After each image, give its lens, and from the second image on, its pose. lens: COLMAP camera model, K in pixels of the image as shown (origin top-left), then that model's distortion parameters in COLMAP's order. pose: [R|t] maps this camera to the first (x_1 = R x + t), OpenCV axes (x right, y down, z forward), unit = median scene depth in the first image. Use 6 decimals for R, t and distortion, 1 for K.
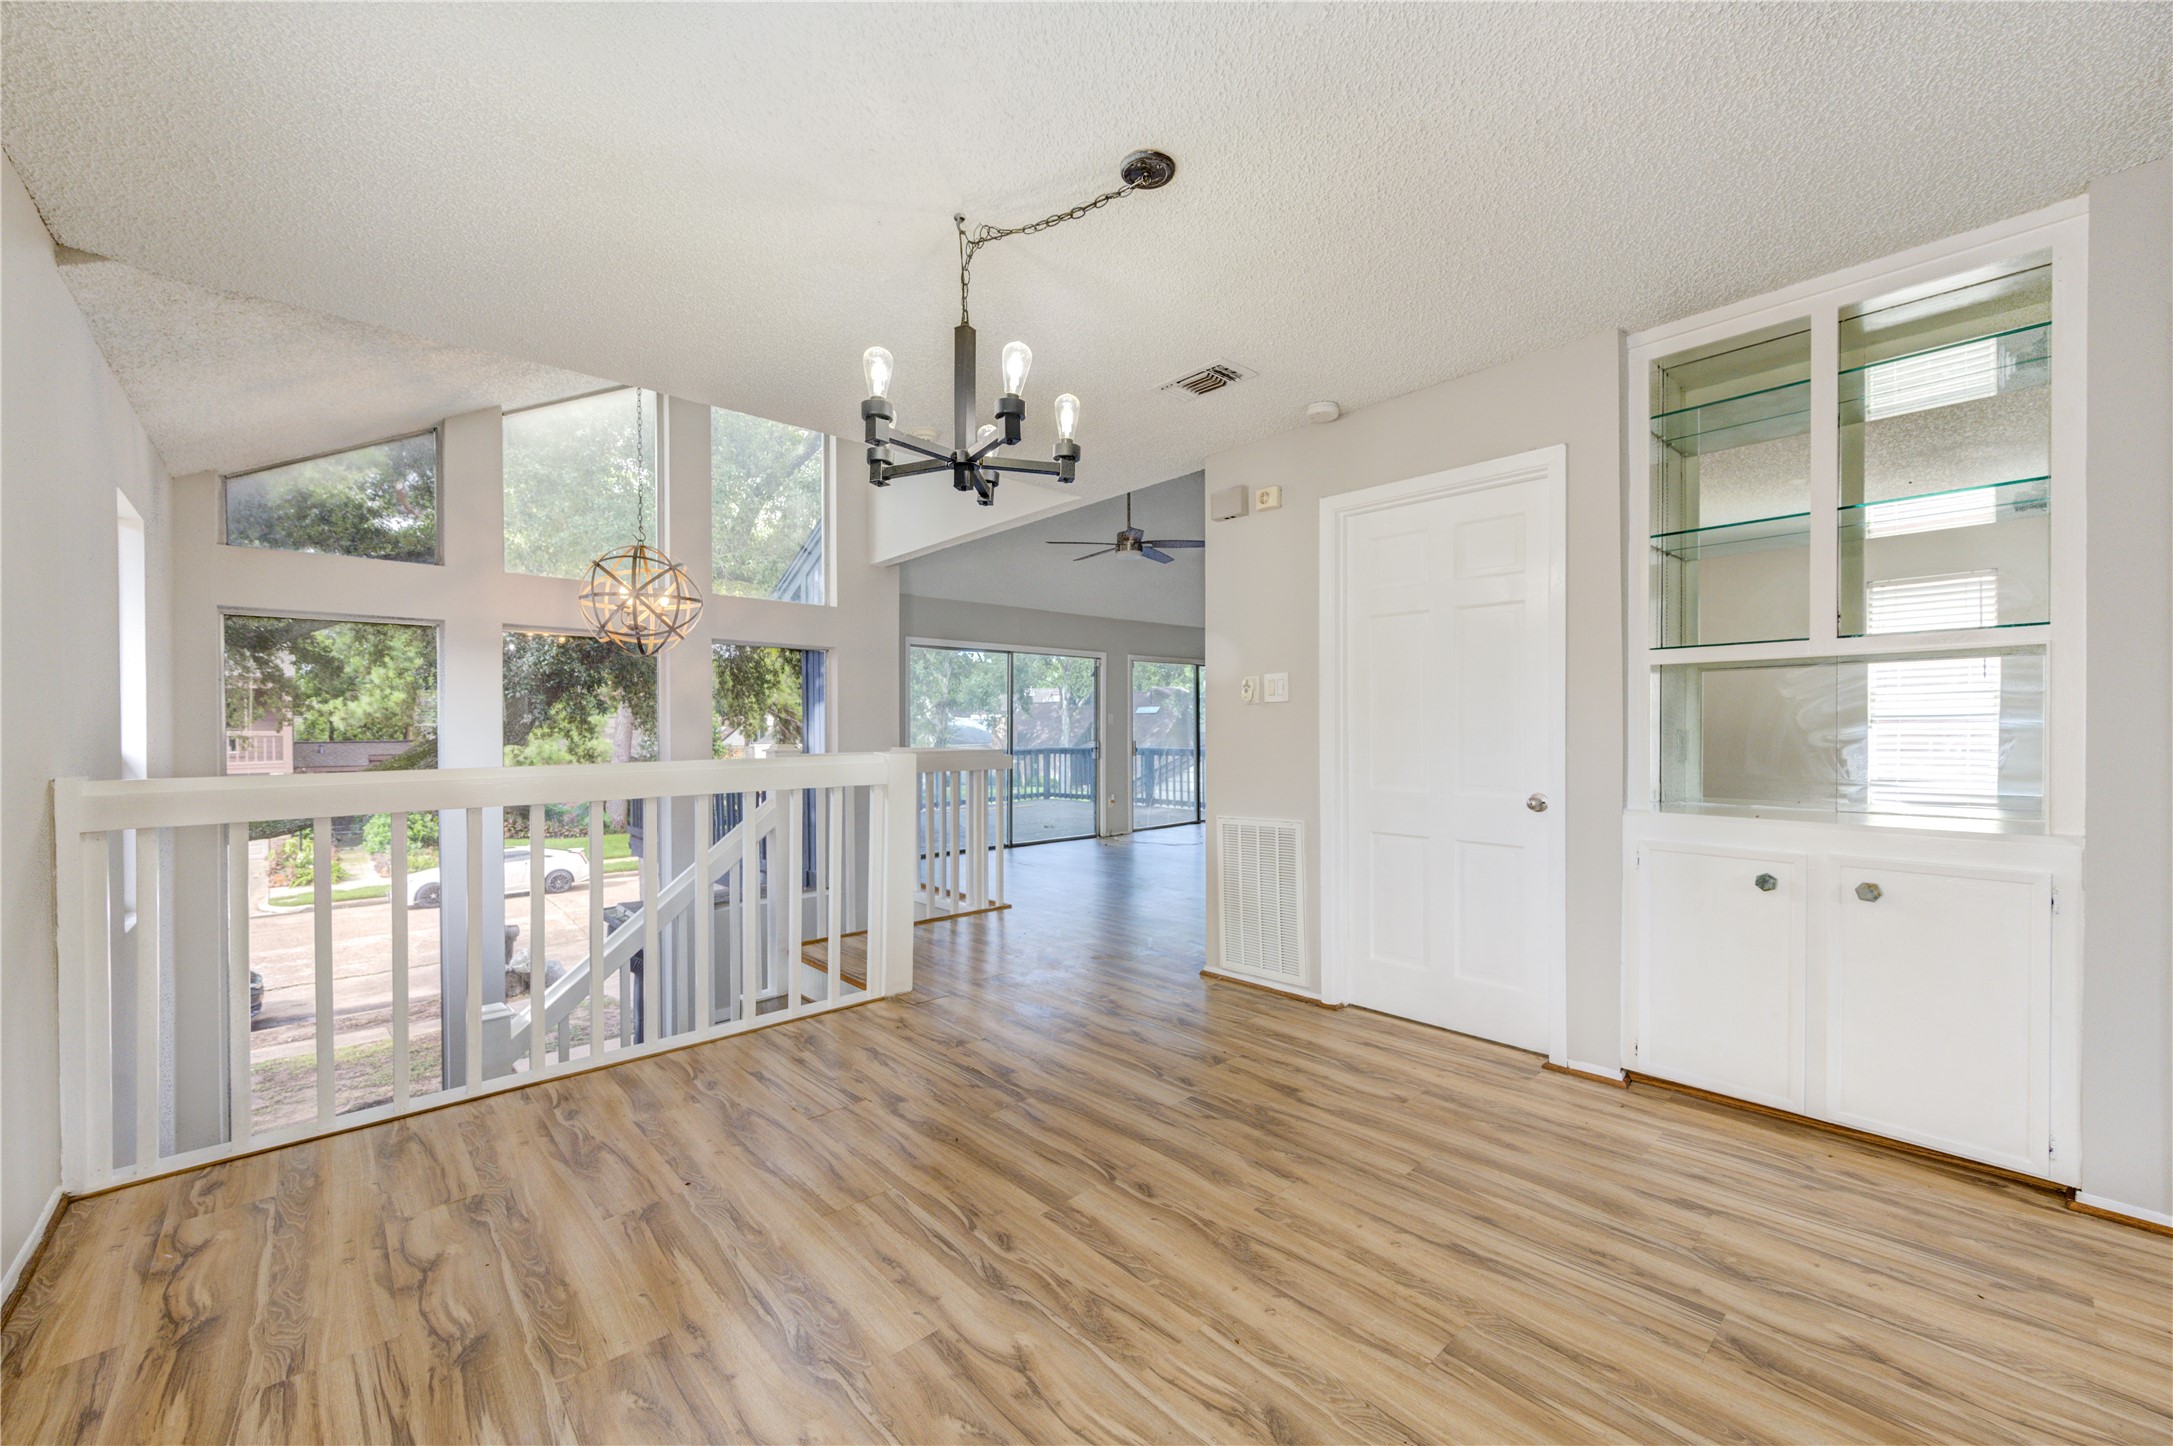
lens RADIAL K [[854.7, 0, 1083.1], [0, 854.7, 726.4], [0, 0, 1]] dist [0.000748, 0.000020]
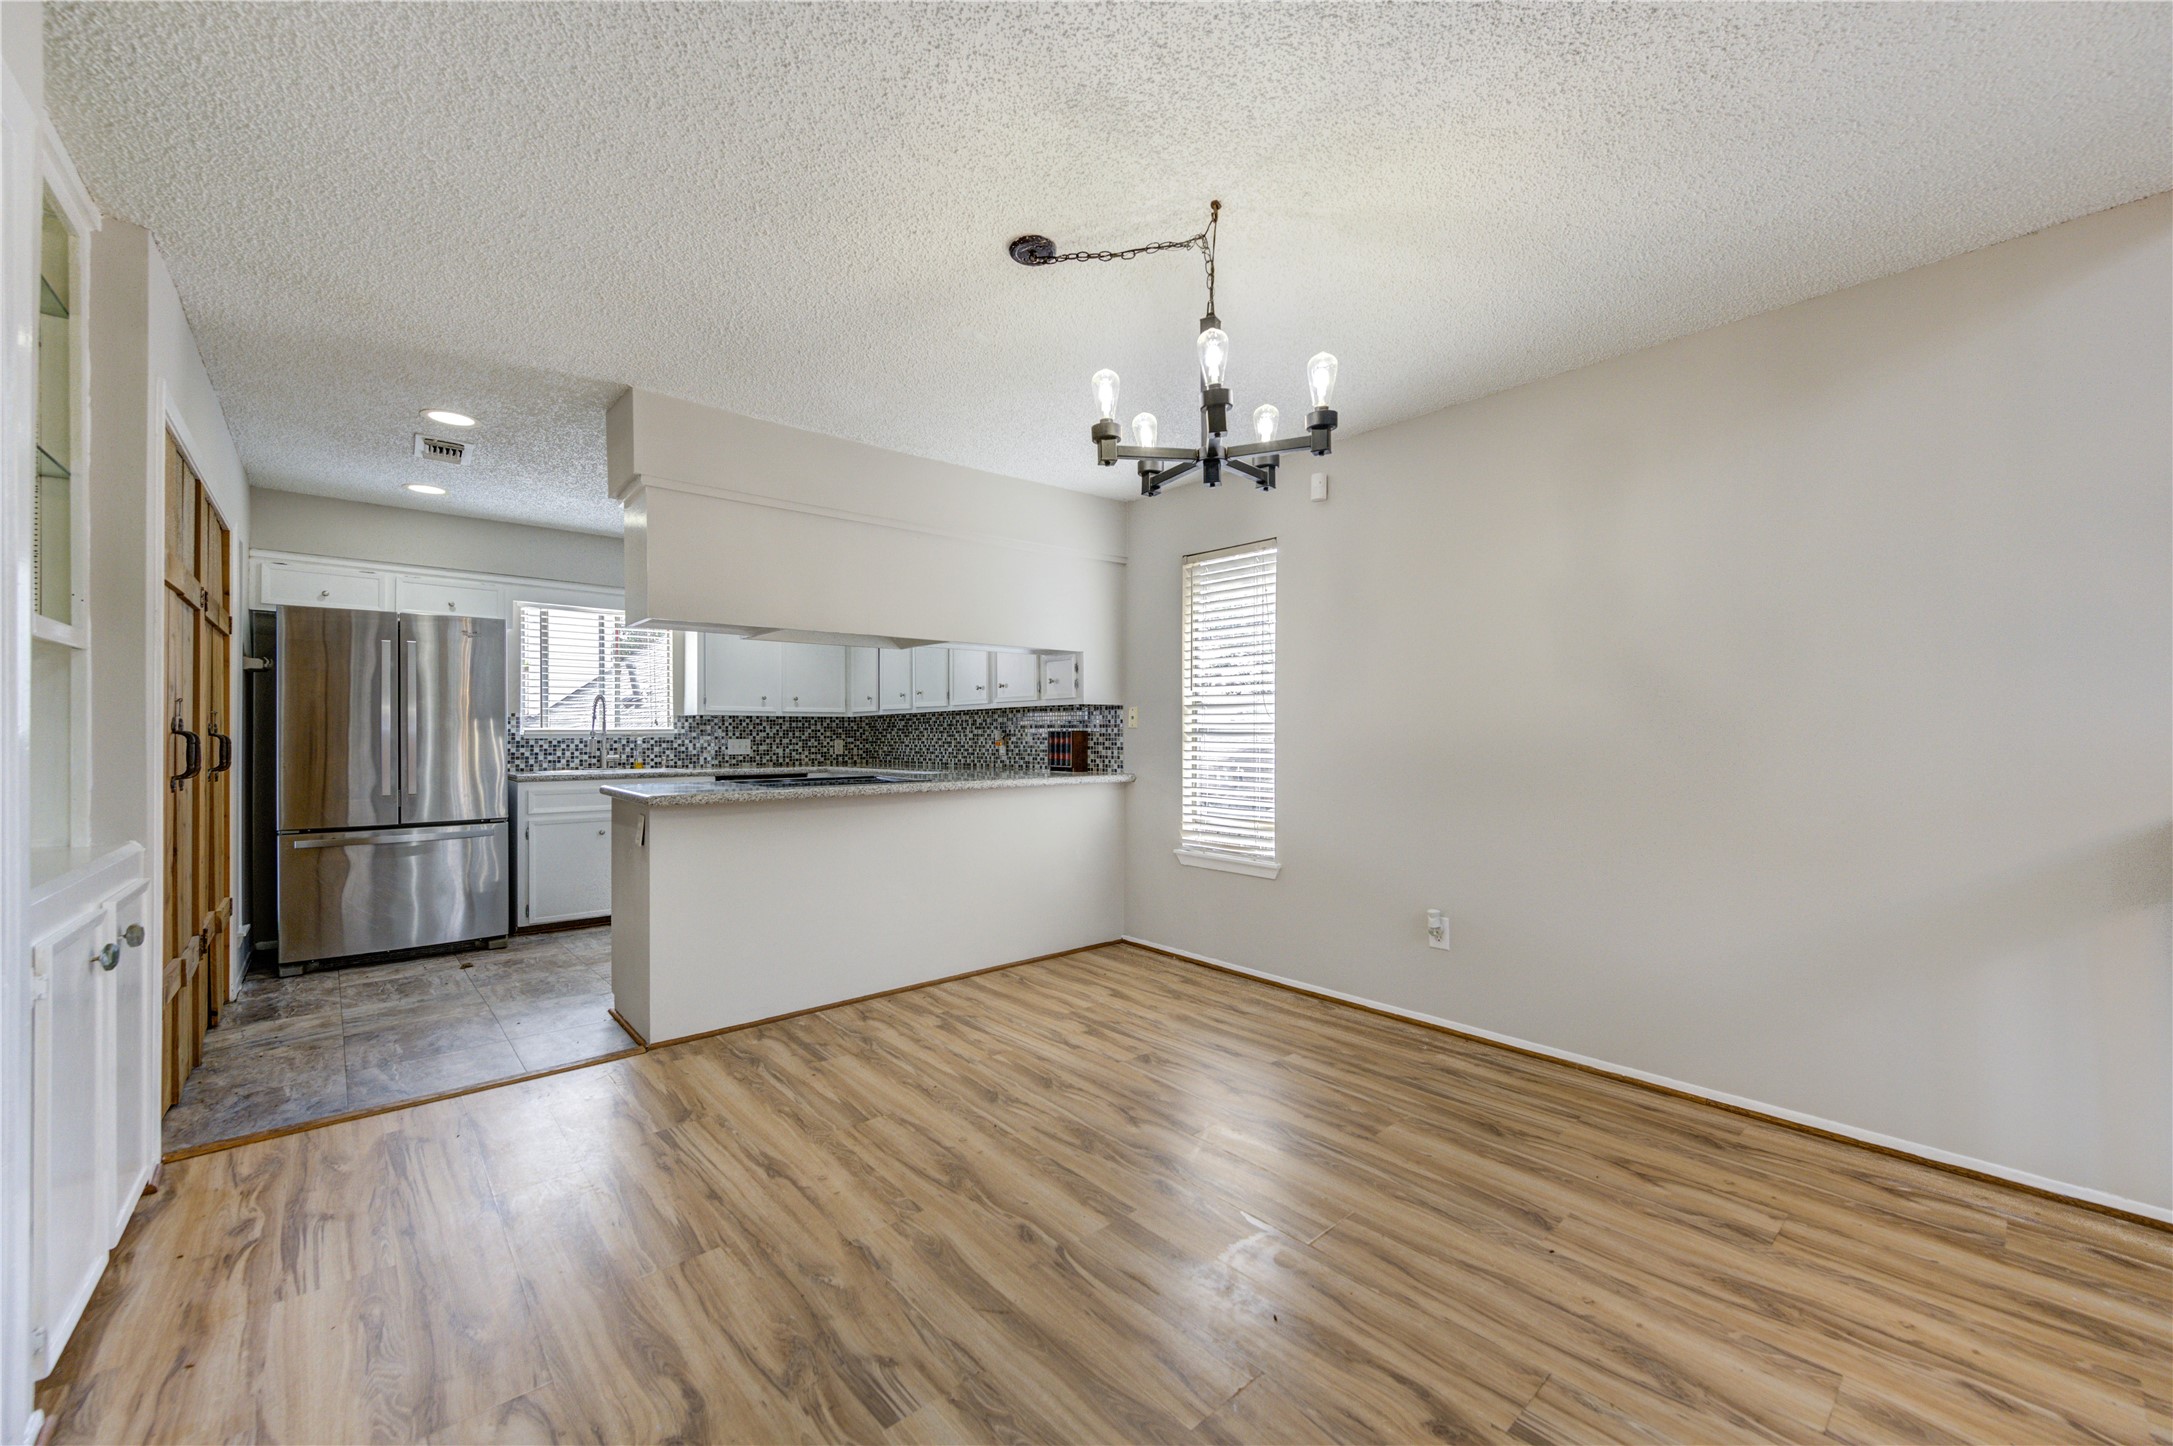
lens RADIAL K [[854.7, 0, 1083.1], [0, 854.7, 726.4], [0, 0, 1]] dist [0.000748, 0.000020]
pose [[-0.999814, 0.008187, 0.017486, -0.008947], [0.008024, 0.999924, -0.009339, 0.009701], [-0.017561, -0.009197, -0.999803, 1.930148]]
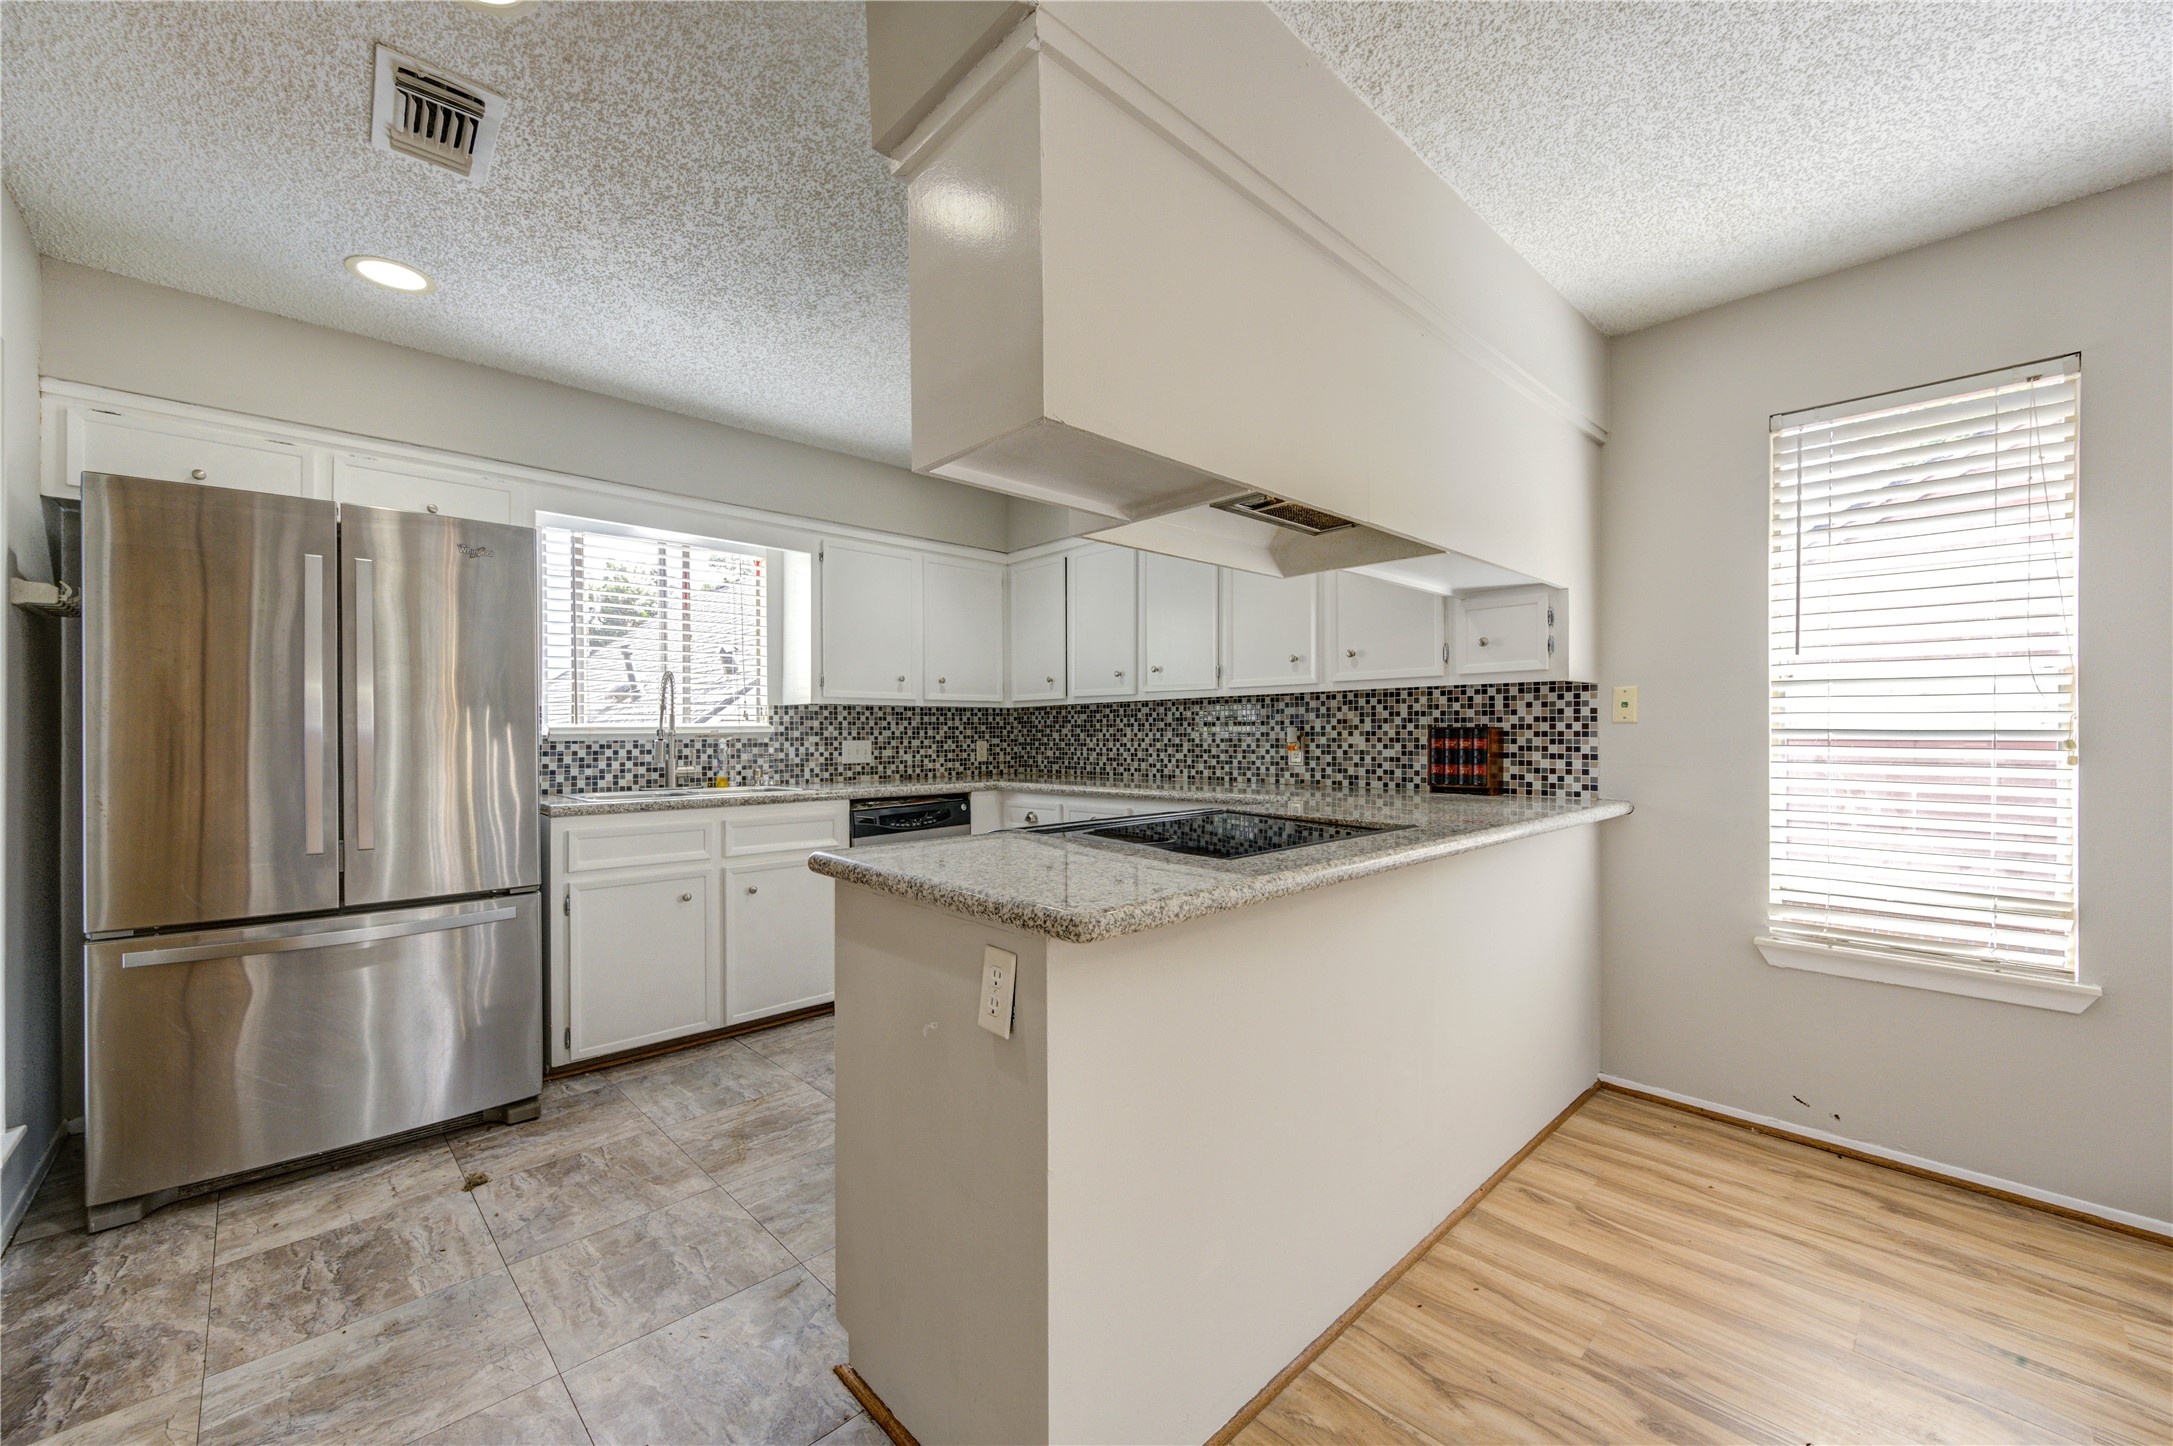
lens RADIAL K [[871.2, 0, 1081.5], [0, 871.2, 726.2], [0, 0, 1]] dist [0.001714, 0.000446]
pose [[-0.999870, 0.009309, -0.013152, 0.739904], [0.009388, 0.999938, -0.005942, 0.000143], [0.013096, -0.006065, -0.999896, 1.028985]]
